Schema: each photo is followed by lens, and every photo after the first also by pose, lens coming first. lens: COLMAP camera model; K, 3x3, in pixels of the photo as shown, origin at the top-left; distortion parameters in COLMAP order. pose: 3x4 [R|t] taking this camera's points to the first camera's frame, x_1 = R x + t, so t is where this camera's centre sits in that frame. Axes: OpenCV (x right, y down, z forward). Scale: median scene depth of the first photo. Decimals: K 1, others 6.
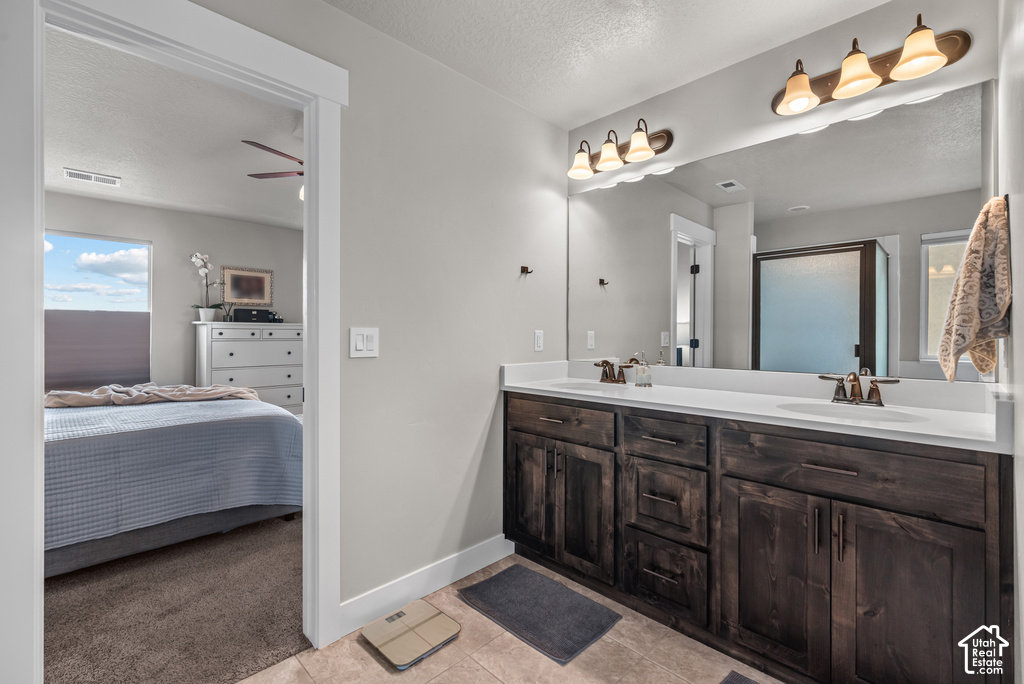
lens RADIAL K [[436.1, 0, 509.6], [0, 436.1, 333.6], [0, 0, 1]] dist [-0.001898, -0.000215]
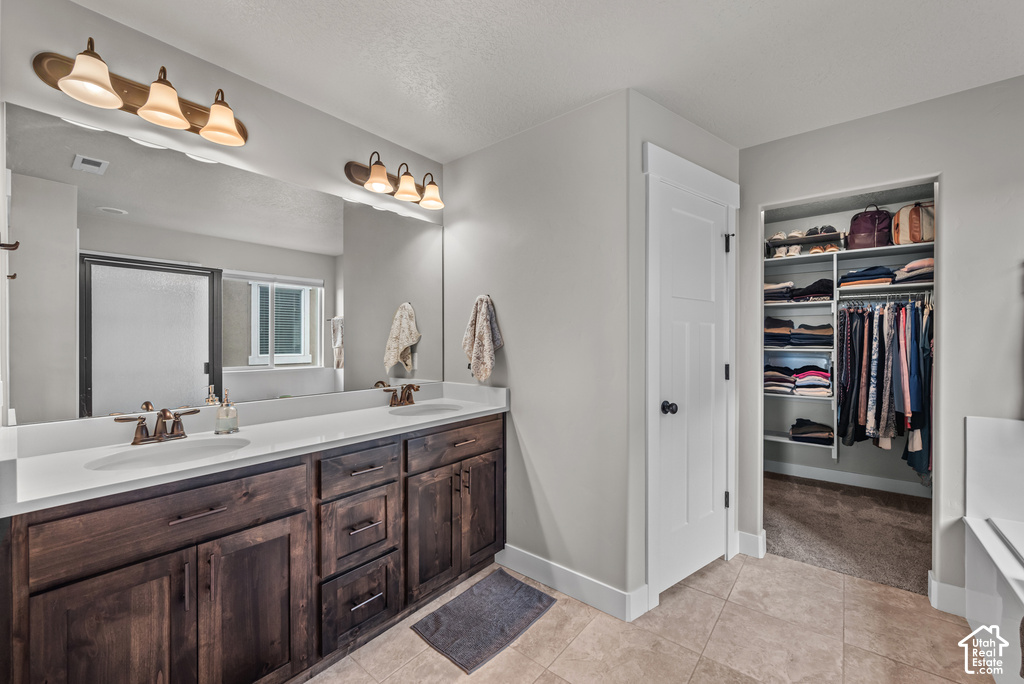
lens RADIAL K [[412.0, 0, 513.6], [0, 412.0, 344.1], [0, 0, 1]] dist [-0.003600, -0.000205]
pose [[-0.105728, -0.008249, 0.994361, -0.584609], [0.001977, 0.999962, 0.008506, -0.054655], [-0.994393, 0.002865, -0.105708, 0.673871]]
